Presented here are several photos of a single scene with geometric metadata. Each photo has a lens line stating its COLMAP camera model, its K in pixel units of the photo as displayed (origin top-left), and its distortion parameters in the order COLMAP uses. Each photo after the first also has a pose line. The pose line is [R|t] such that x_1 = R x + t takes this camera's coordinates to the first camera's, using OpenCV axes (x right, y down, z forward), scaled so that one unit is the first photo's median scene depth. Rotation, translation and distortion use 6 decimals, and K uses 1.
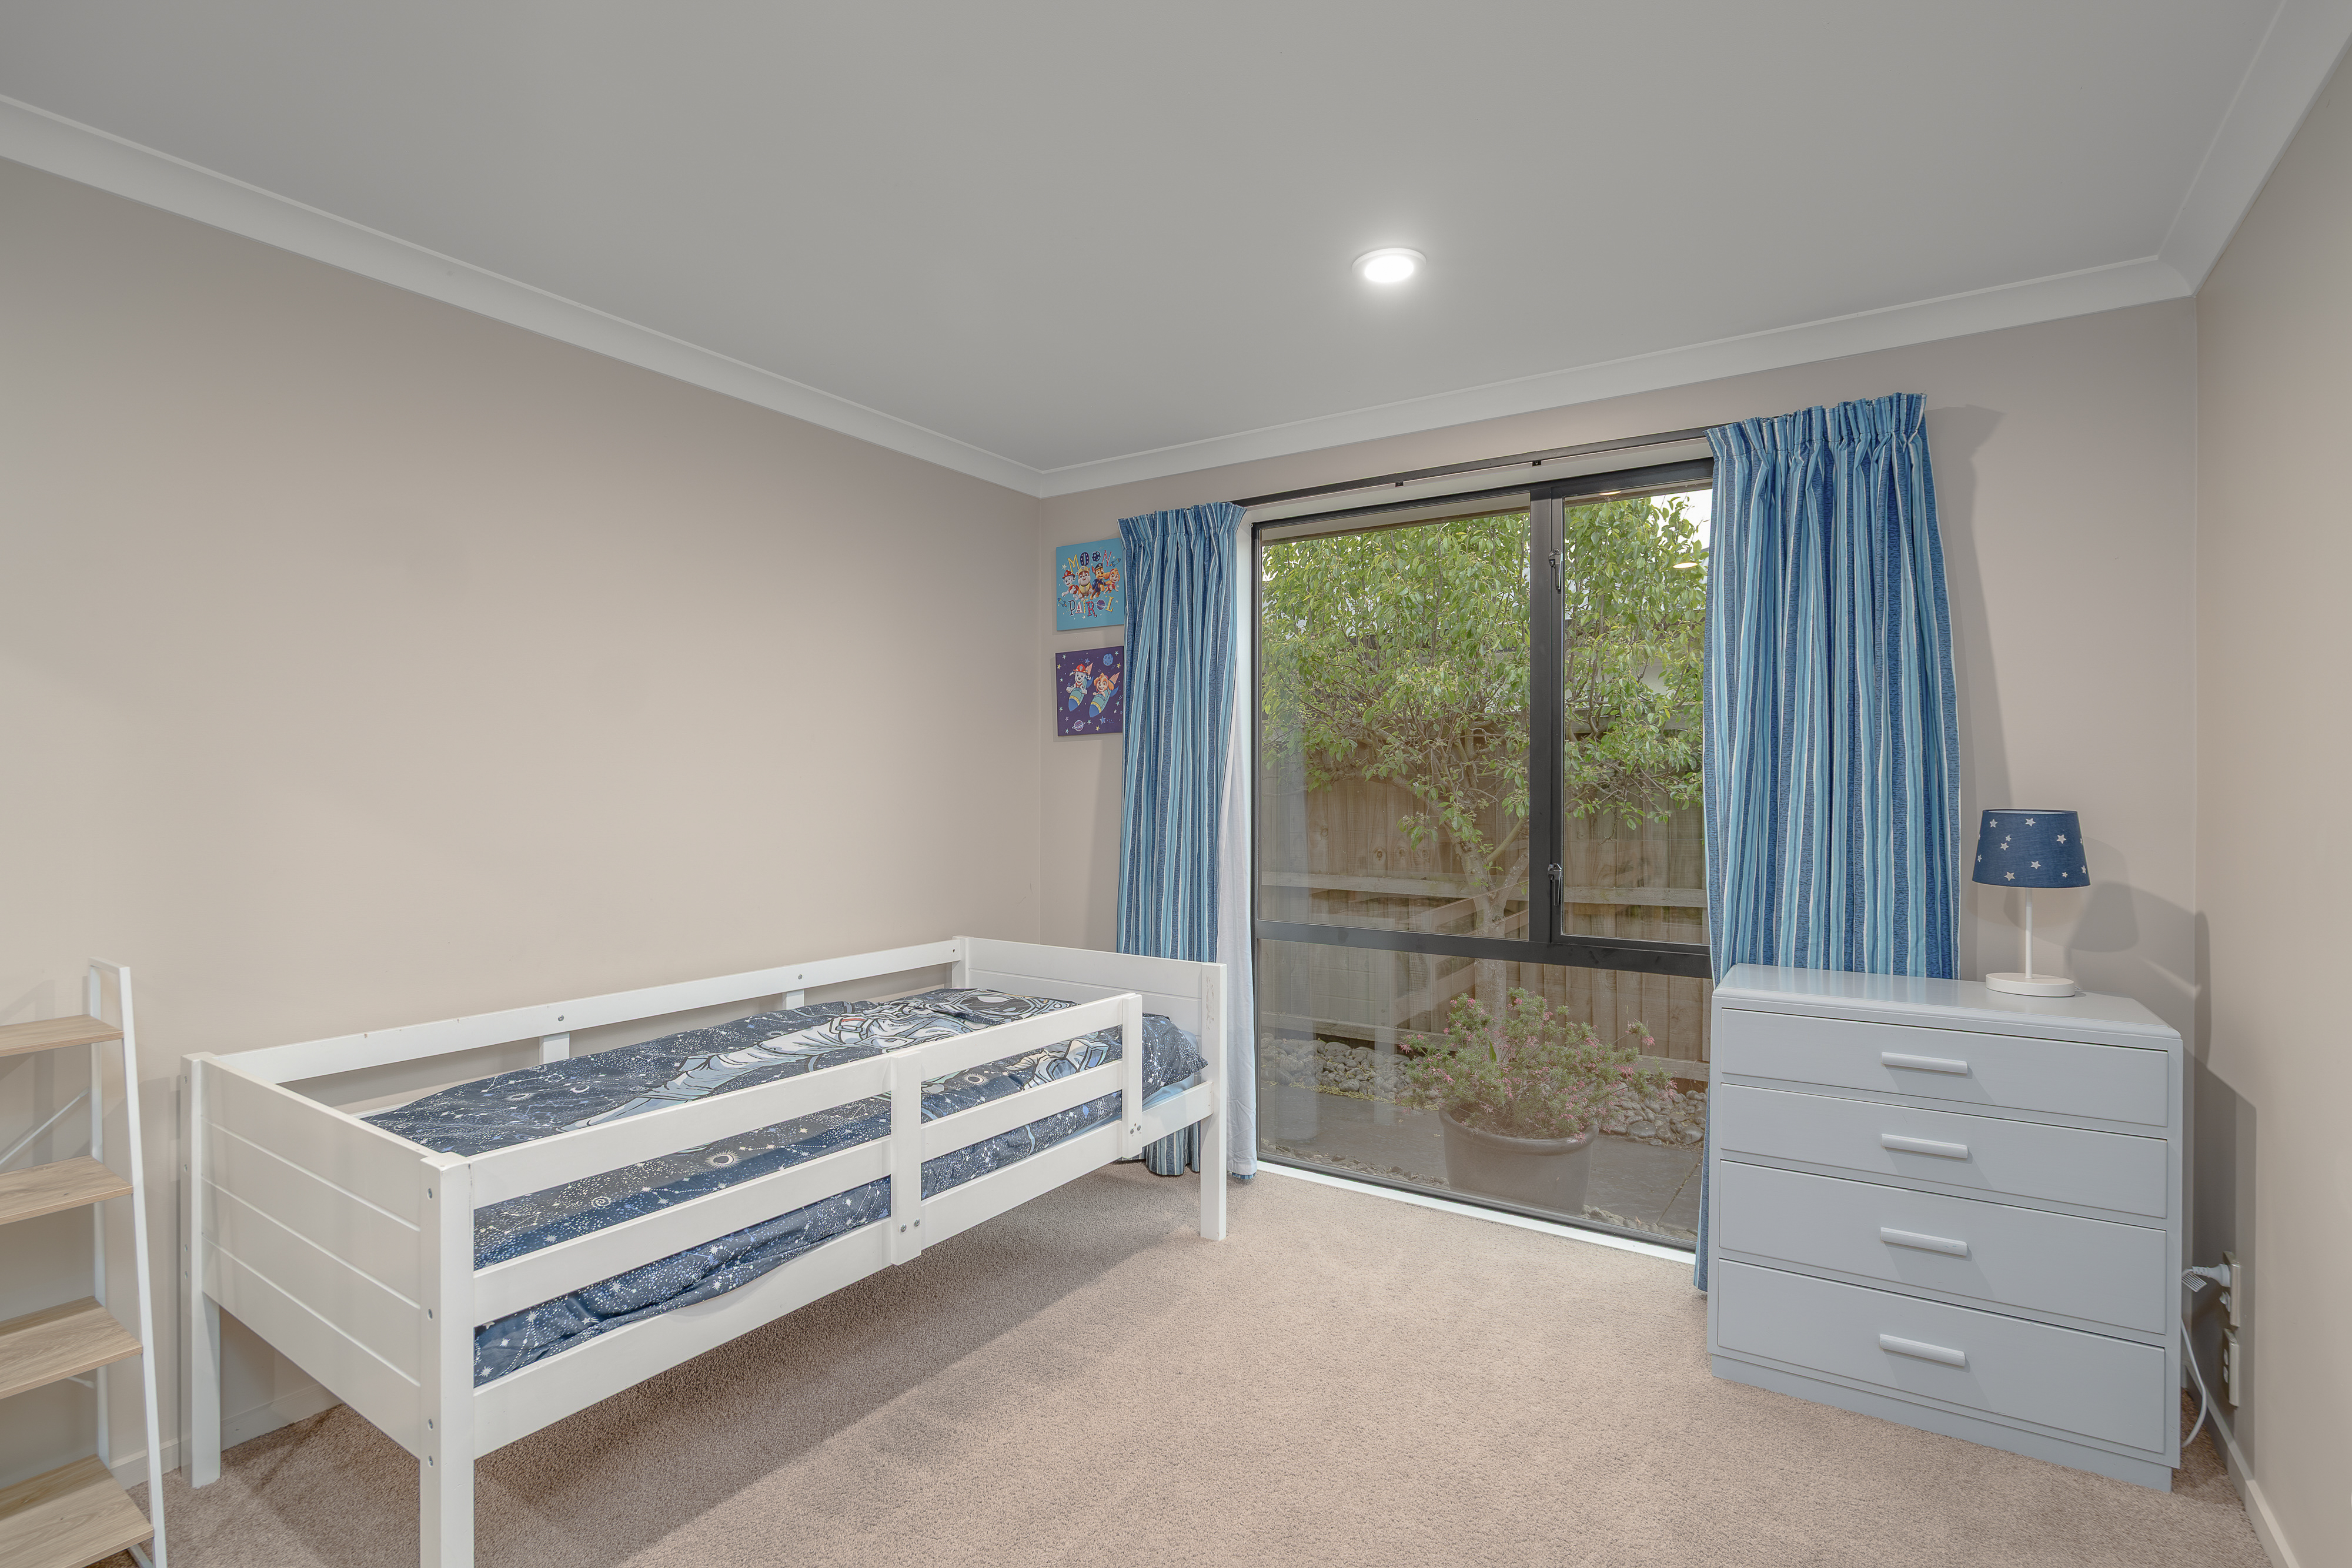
lens RADIAL K [[1103.1, 0, 1171.2], [0, 1103.1, 754.6], [0, 0, 1]] dist [-0.021474, 0.000491]
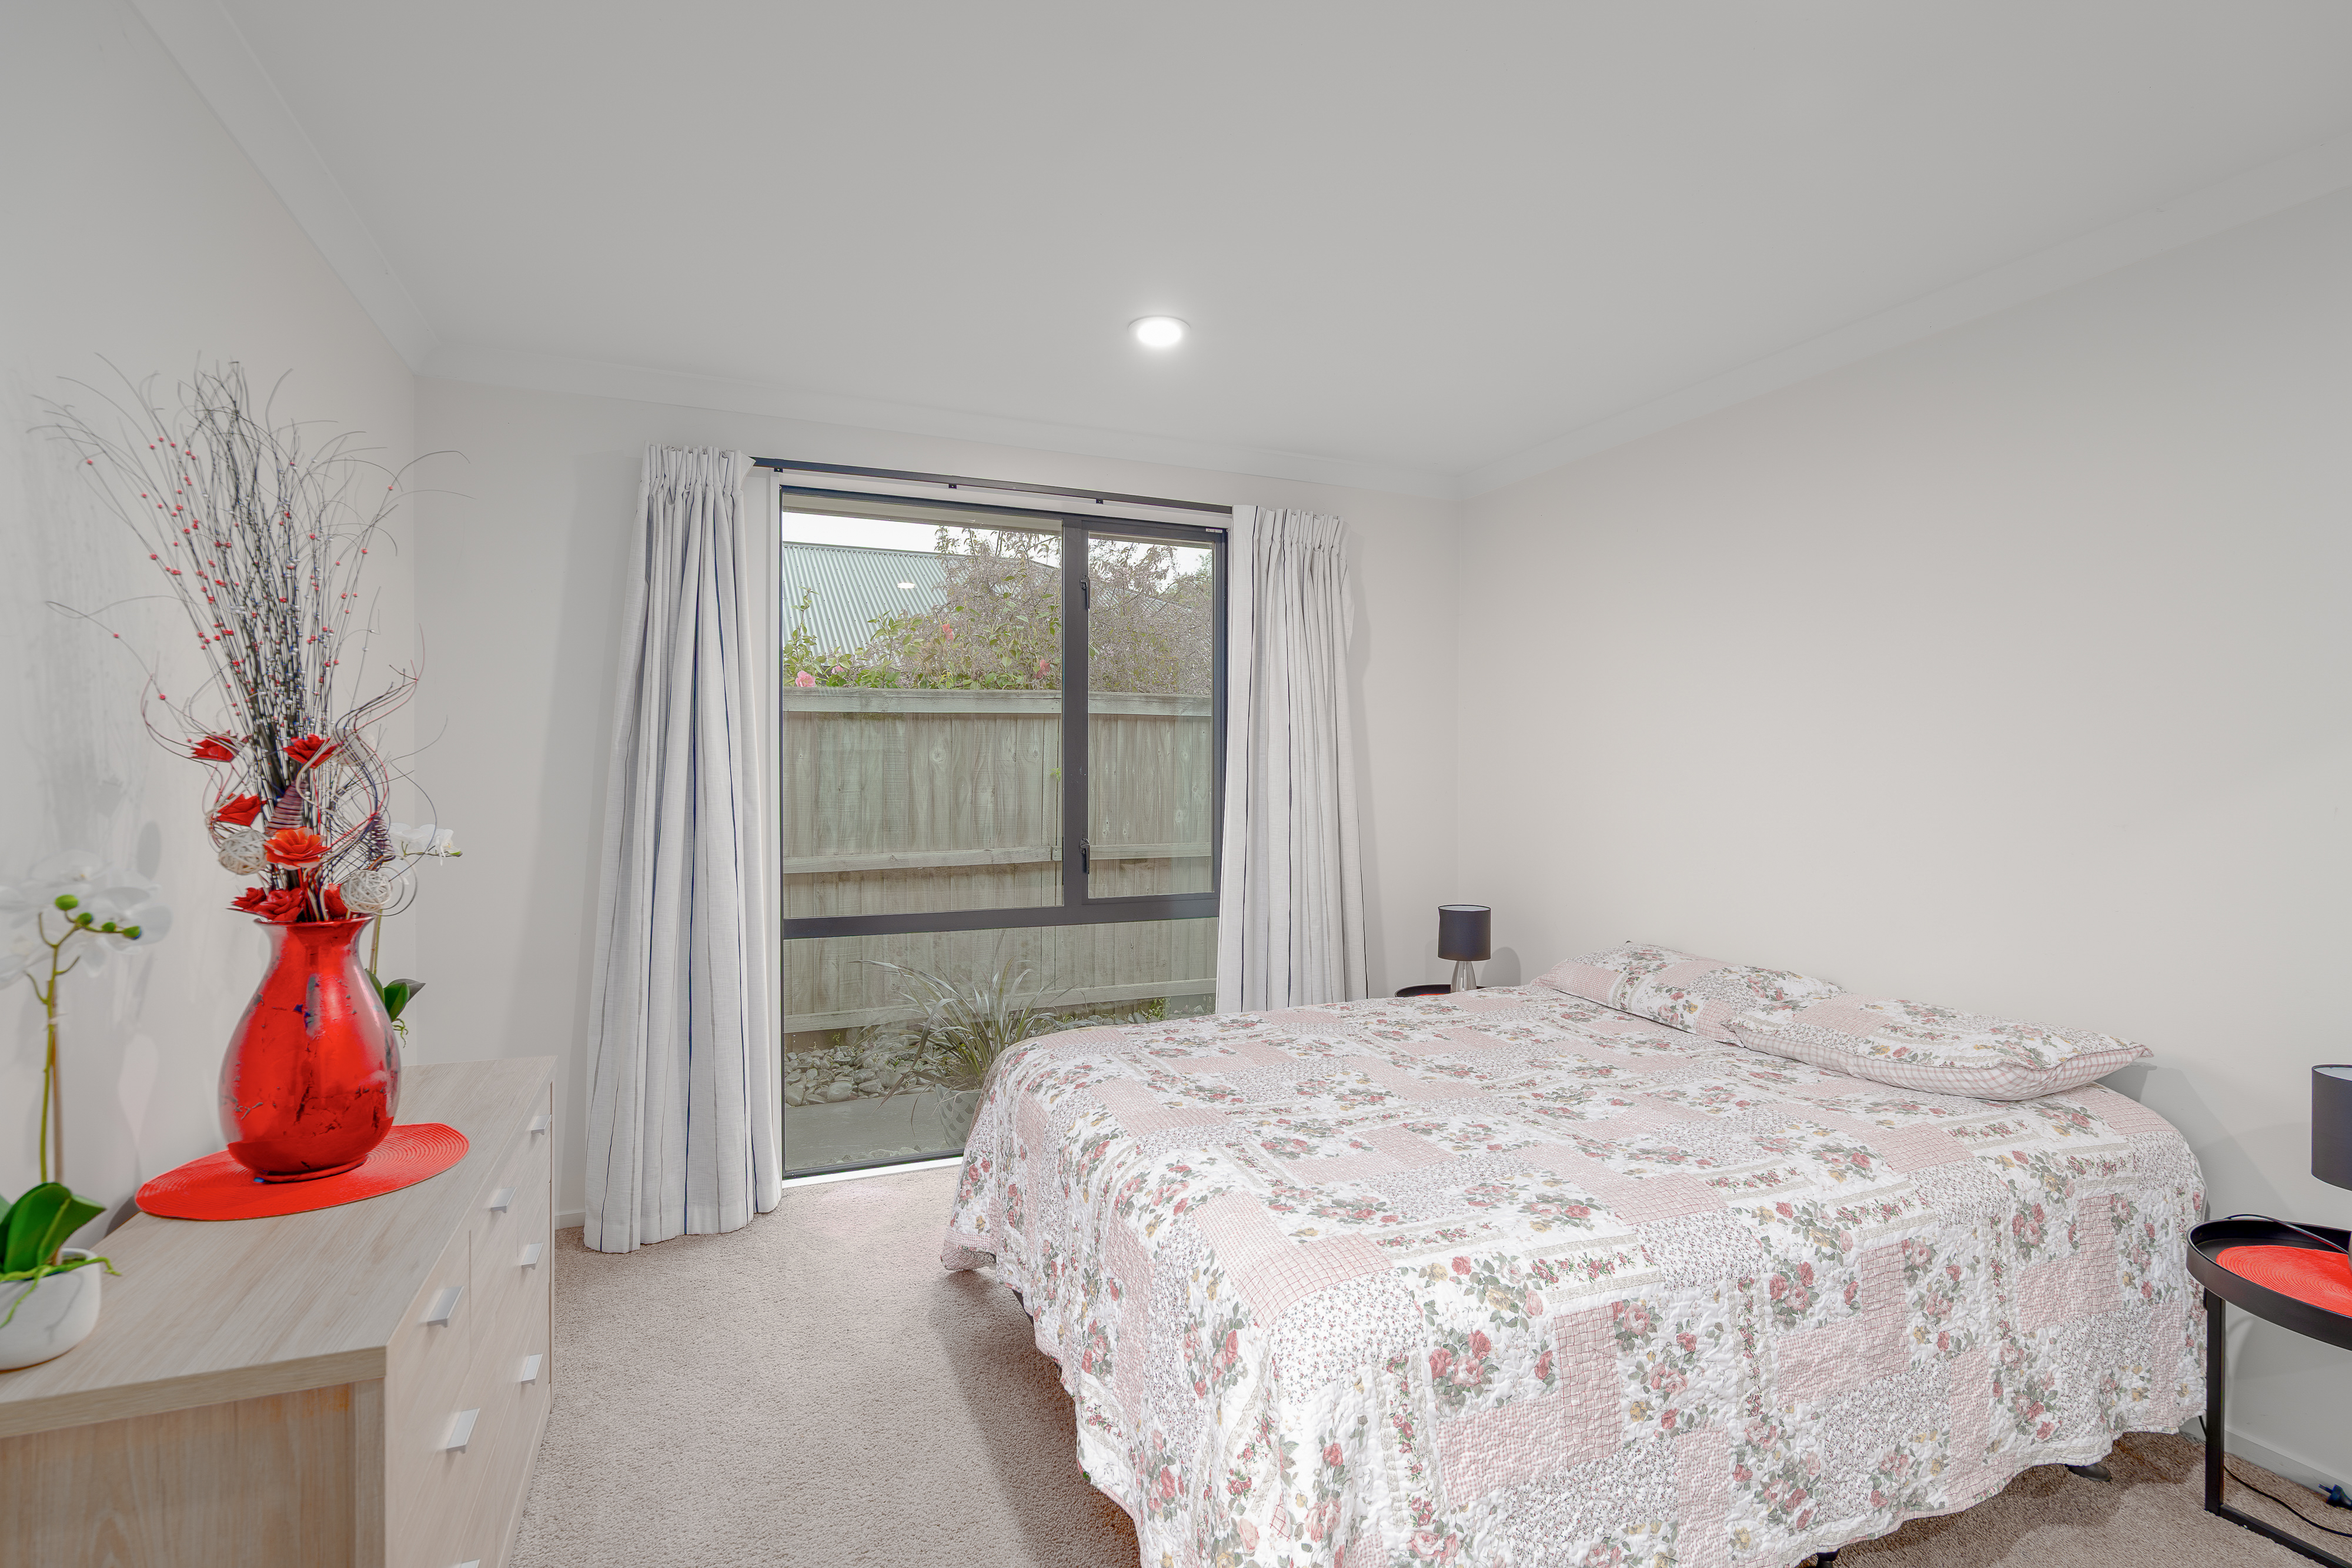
lens RADIAL K [[1103.1, 0, 1171.2], [0, 1103.1, 754.6], [0, 0, 1]] dist [-0.021474, 0.000491]
pose [[0.559788, 0.025714, 0.828237, -0.578833], [-0.014445, 0.999669, -0.021273, 0.032704], [-0.828510, -0.000056, 0.559975, 0.253558]]
